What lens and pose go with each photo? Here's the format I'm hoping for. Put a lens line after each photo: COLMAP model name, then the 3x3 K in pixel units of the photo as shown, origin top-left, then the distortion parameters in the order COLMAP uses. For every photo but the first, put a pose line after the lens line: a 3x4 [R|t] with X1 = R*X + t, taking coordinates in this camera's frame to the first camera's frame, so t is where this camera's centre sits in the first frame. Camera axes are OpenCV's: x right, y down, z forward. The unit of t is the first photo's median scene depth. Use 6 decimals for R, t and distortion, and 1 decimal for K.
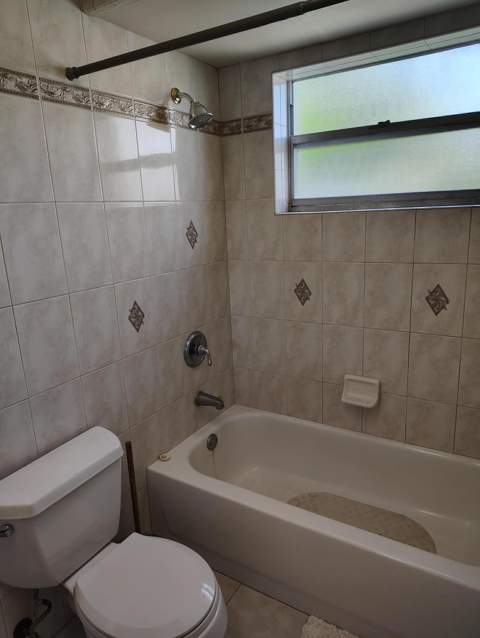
lens RADIAL K [[443.4, 0, 240.4], [0, 443.4, 322.3], [0, 0, 1]] dist [0.031596, -0.032223]
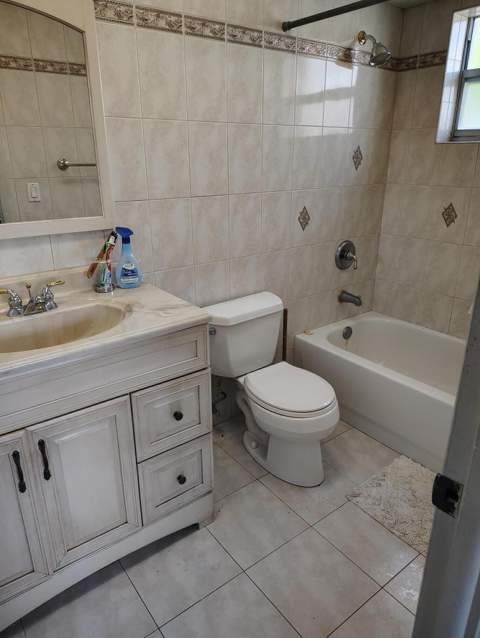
lens RADIAL K [[443.4, 0, 235.6], [0, 443.4, 320.7], [0, 0, 1]] dist [0.031596, -0.032223]
pose [[0.932194, 0.159631, -0.324858, 0.047831], [-0.122618, 0.983701, 0.131521, 0.122008], [0.340558, -0.082770, 0.936573, -0.295584]]
